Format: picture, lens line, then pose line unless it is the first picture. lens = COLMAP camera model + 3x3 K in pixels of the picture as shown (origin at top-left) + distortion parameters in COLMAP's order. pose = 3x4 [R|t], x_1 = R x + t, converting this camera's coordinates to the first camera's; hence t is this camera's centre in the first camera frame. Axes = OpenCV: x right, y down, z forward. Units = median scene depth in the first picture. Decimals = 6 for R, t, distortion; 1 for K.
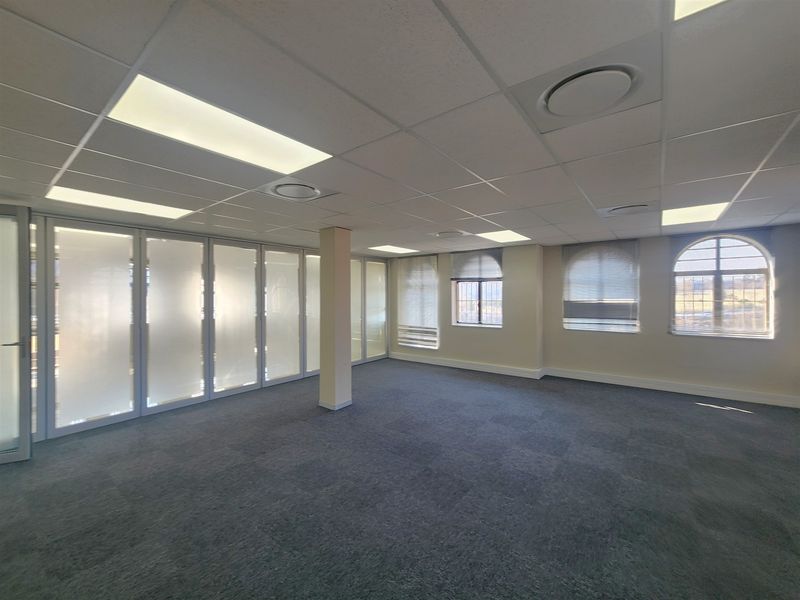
lens RADIAL K [[334.5, 0, 400.0], [0, 334.5, 300.0], [0, 0, 1]] dist [0.000602, 0.000012]
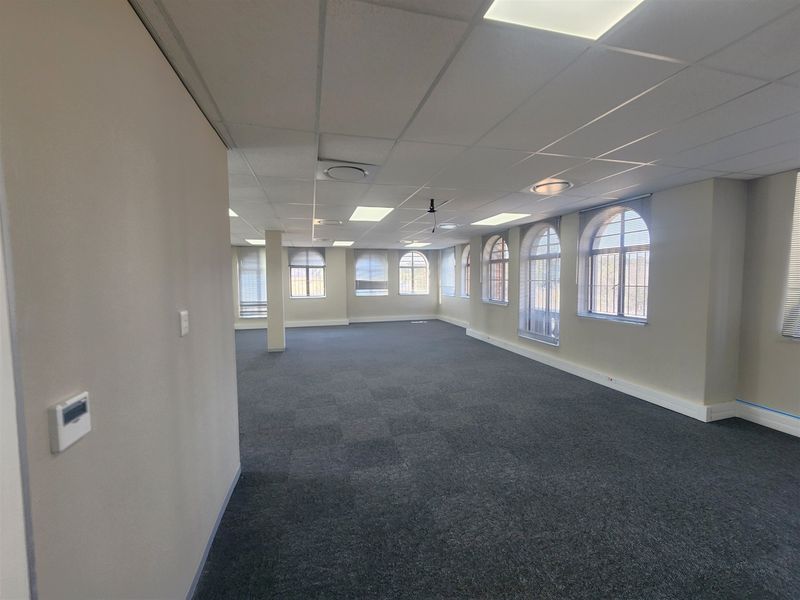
lens RADIAL K [[334.5, 0, 400.0], [0, 334.5, 300.0], [0, 0, 1]] dist [0.000602, 0.000012]
pose [[0.598886, -0.053732, 0.799030, -0.806471], [0.015509, 0.998338, 0.055510, 0.012805], [-0.800684, -0.020852, 0.598723, -0.267893]]
